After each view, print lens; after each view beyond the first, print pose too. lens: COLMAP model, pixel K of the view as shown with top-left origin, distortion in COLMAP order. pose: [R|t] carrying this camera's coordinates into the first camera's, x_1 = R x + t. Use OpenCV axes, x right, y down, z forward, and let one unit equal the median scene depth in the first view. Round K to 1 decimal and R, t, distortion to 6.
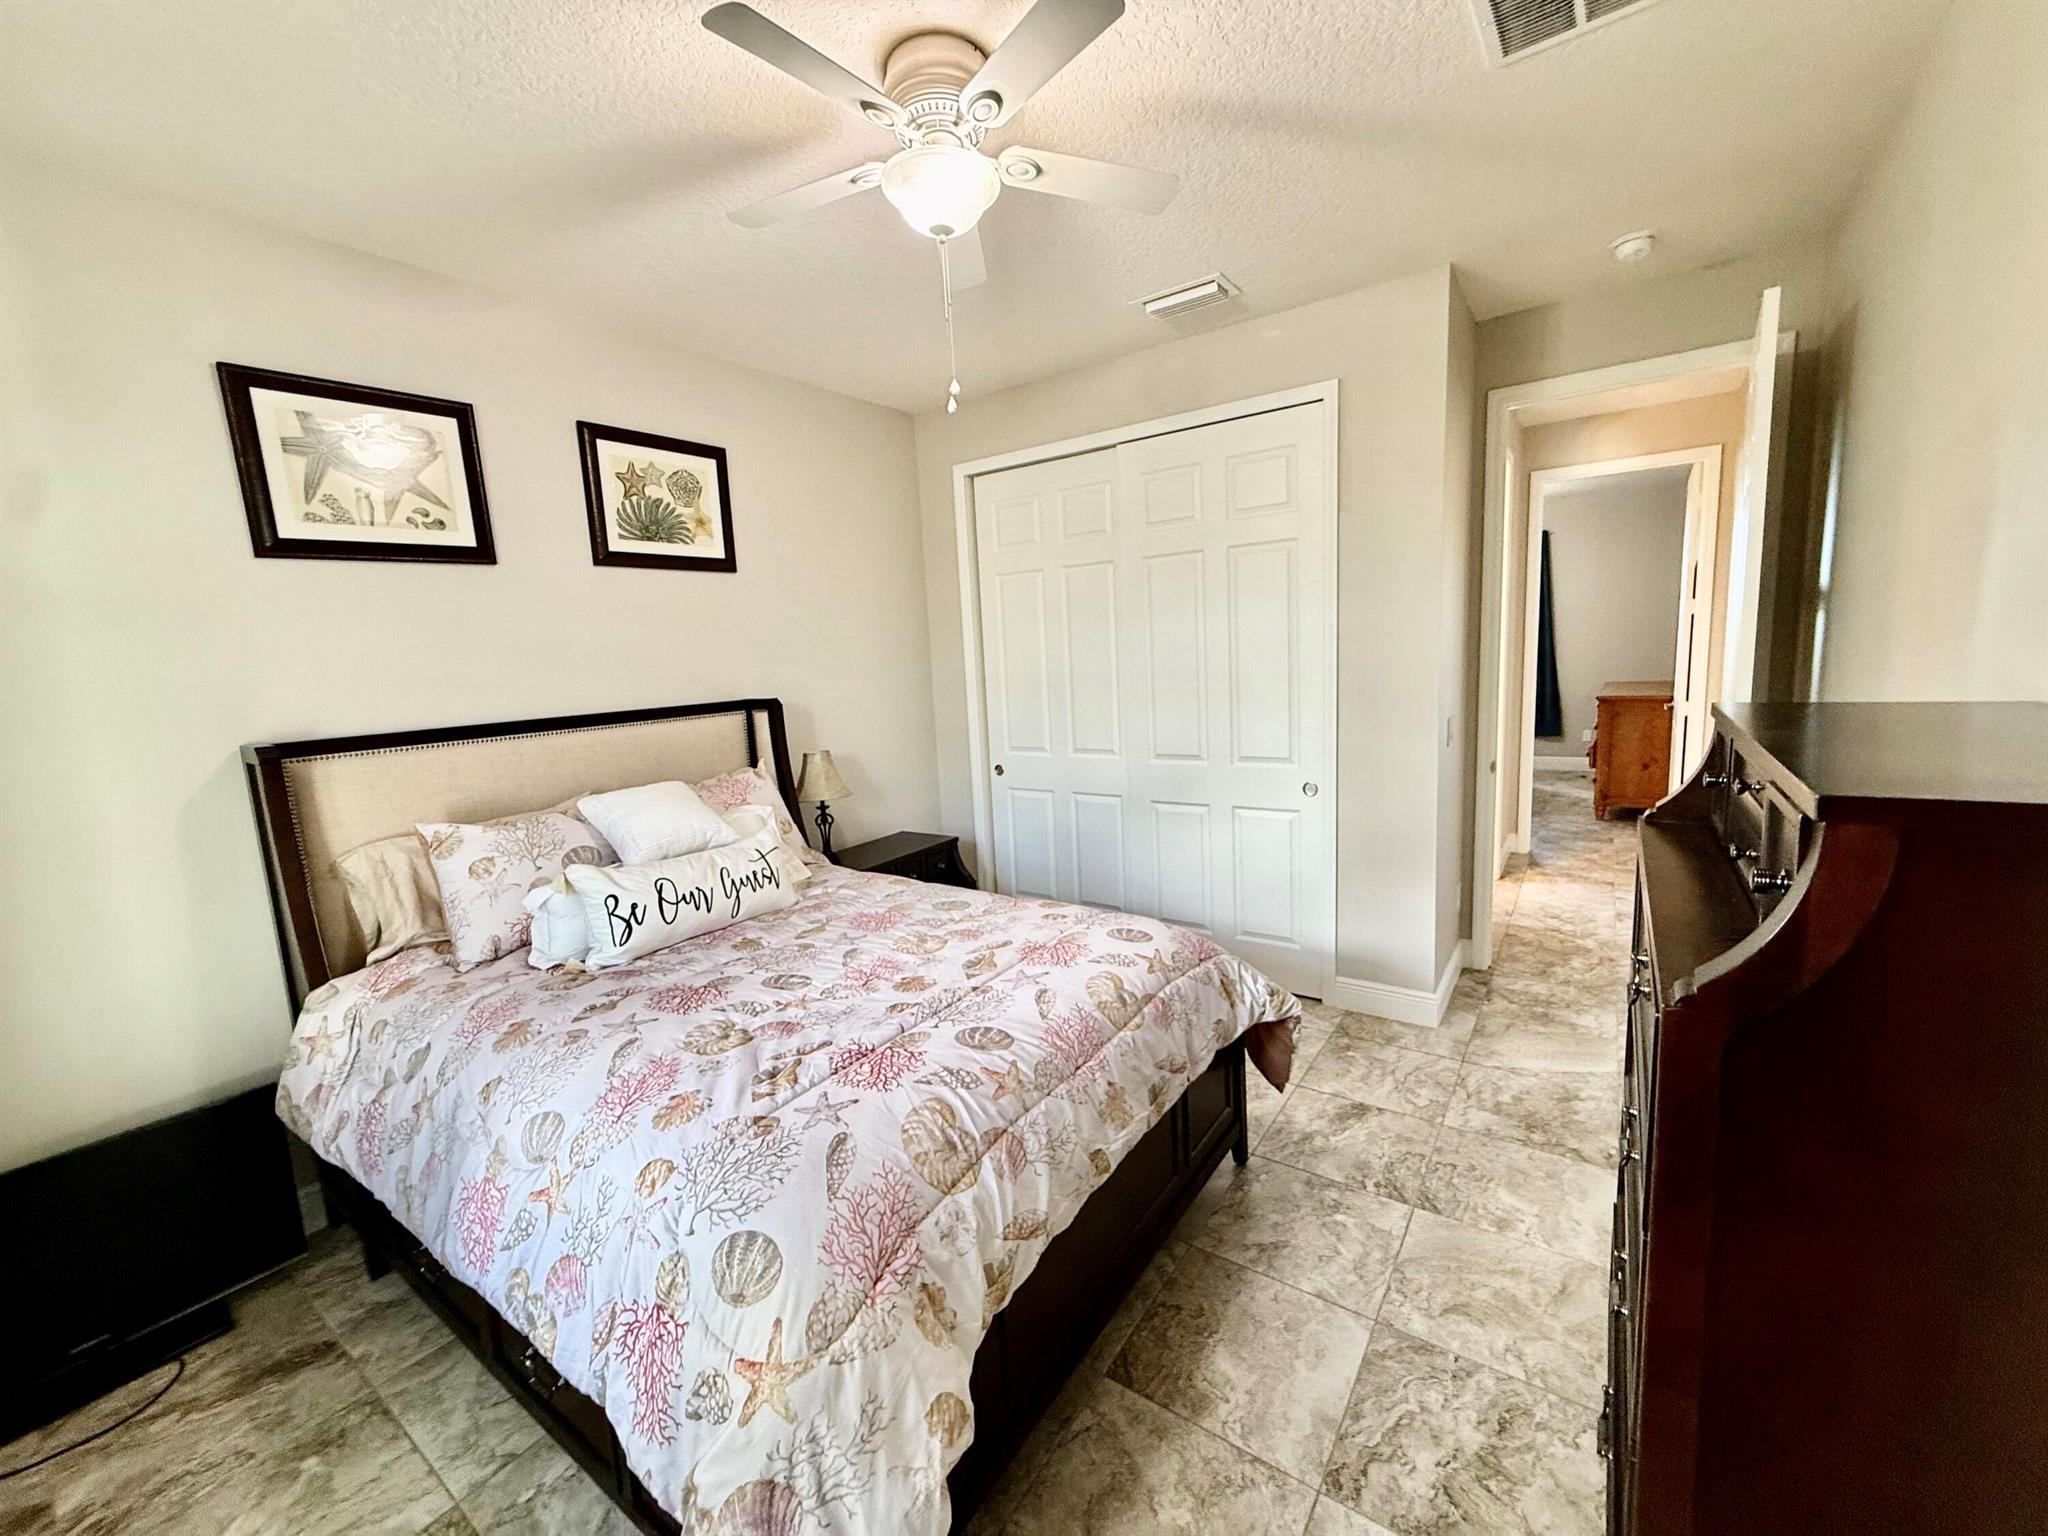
lens RADIAL K [[816.3, 0, 1020.3], [0, 816.3, 767.1], [0, 0, 1]] dist [0.000875, -0.000040]
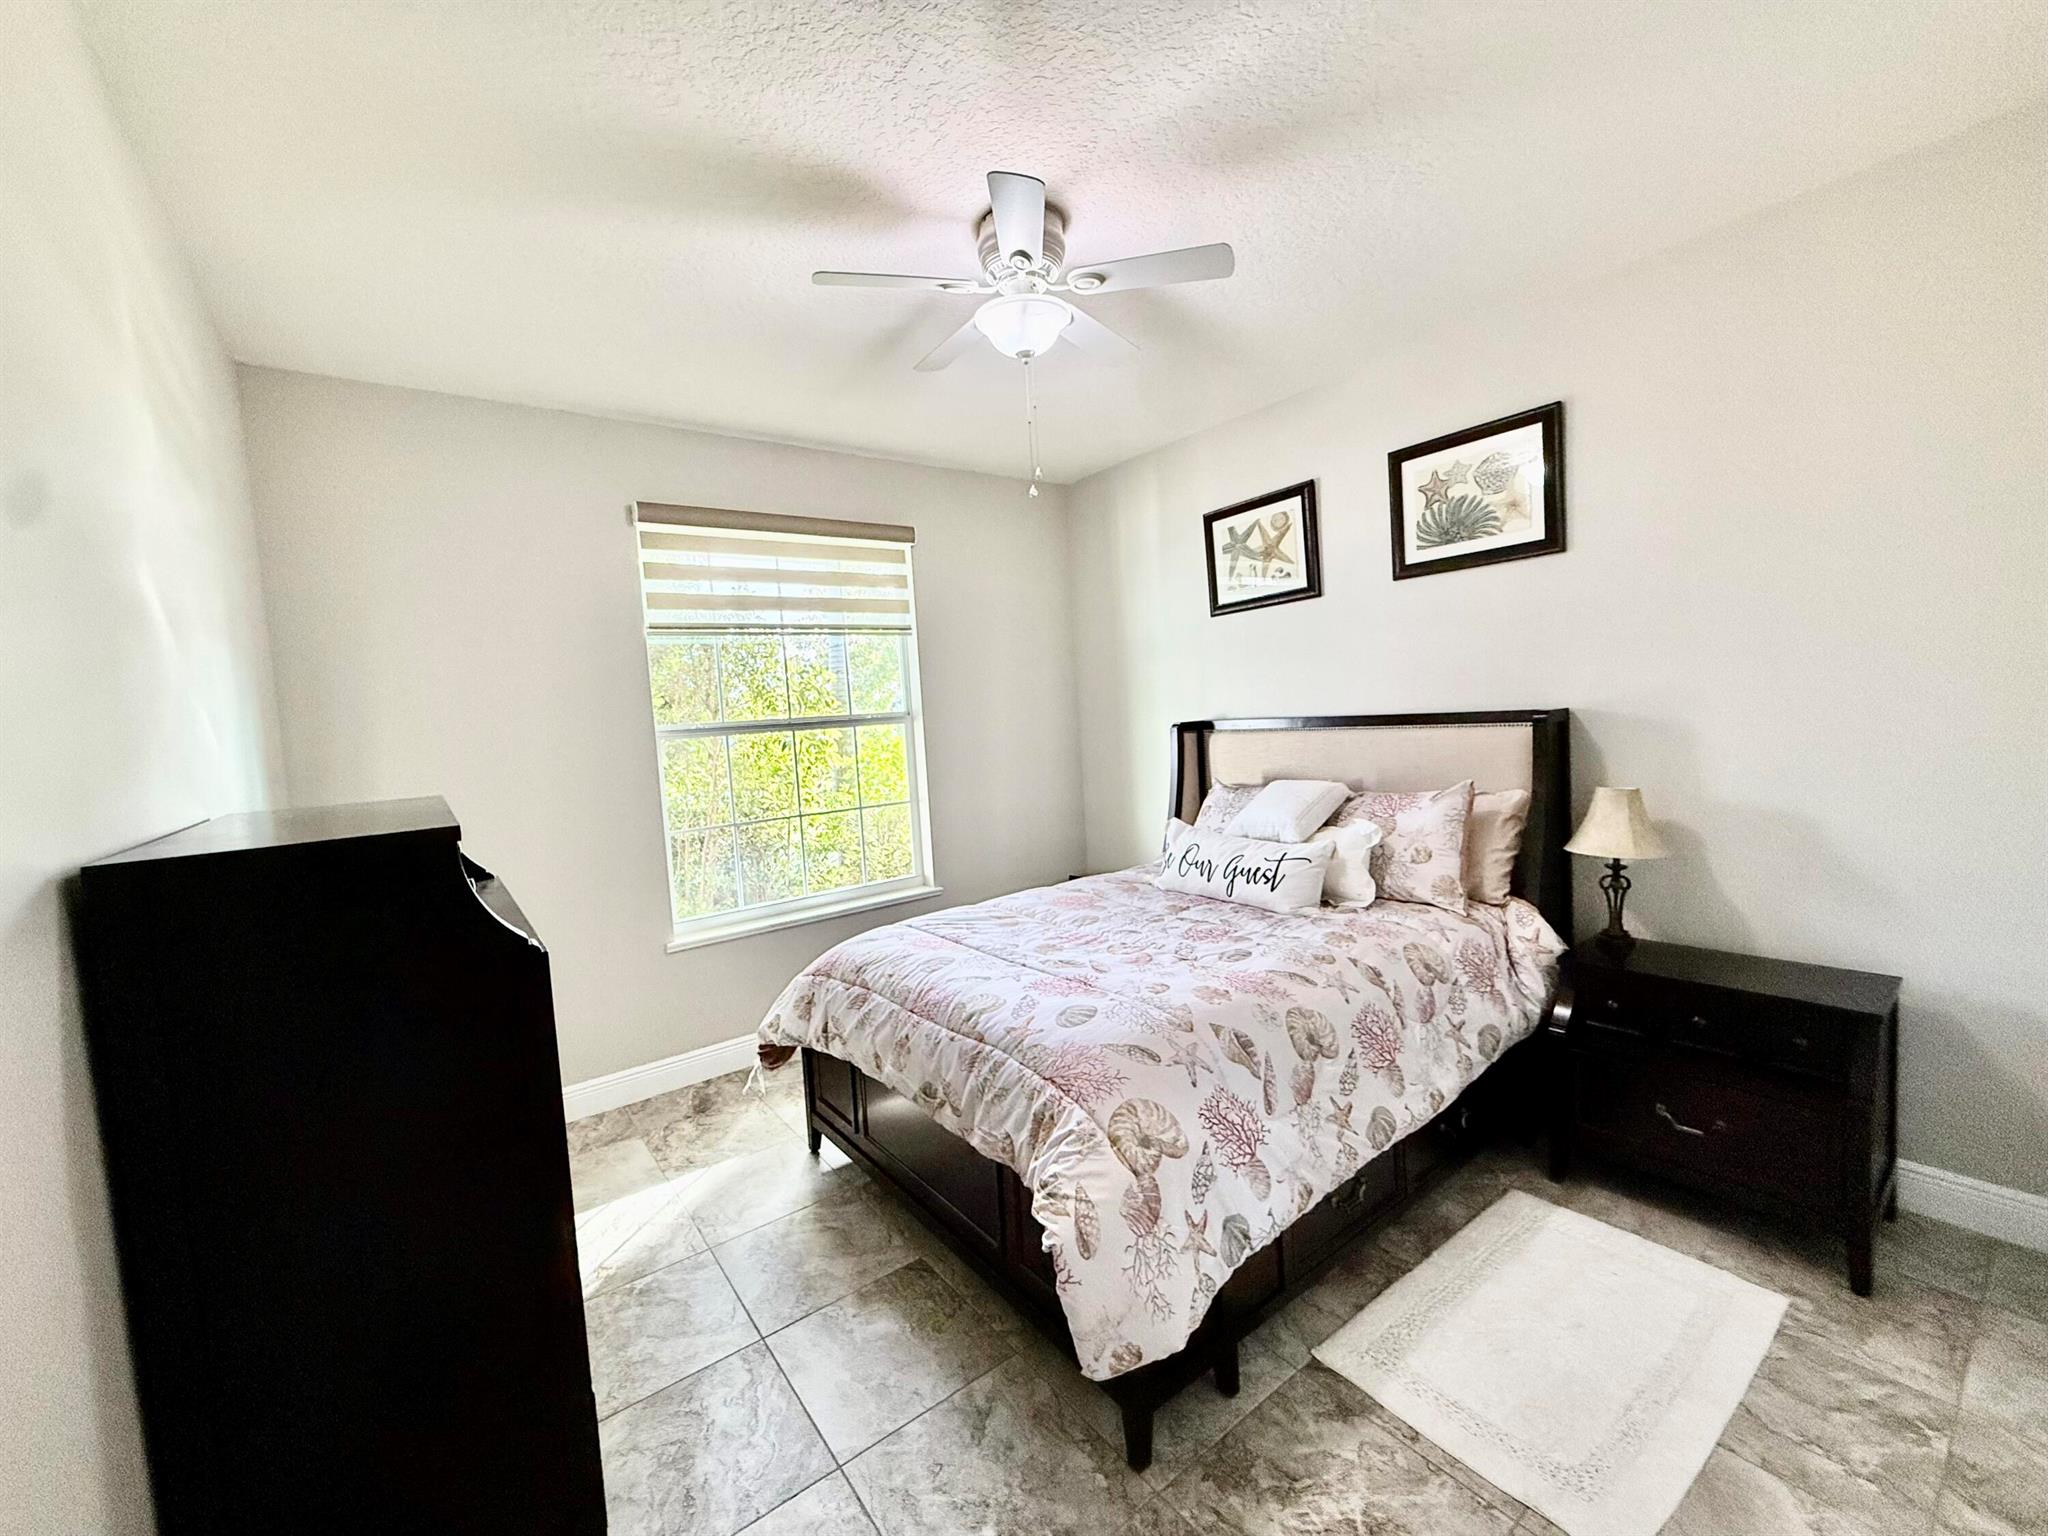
lens RADIAL K [[821.1, 0, 1021.4], [0, 821.1, 766.8], [0, 0, 1]] dist [0.001024, -0.000267]
pose [[-0.301167, 0.136255, -0.943787, 0.889246], [-0.058452, 0.985240, 0.160892, -0.186483], [0.951778, 0.103622, -0.288757, 1.086070]]
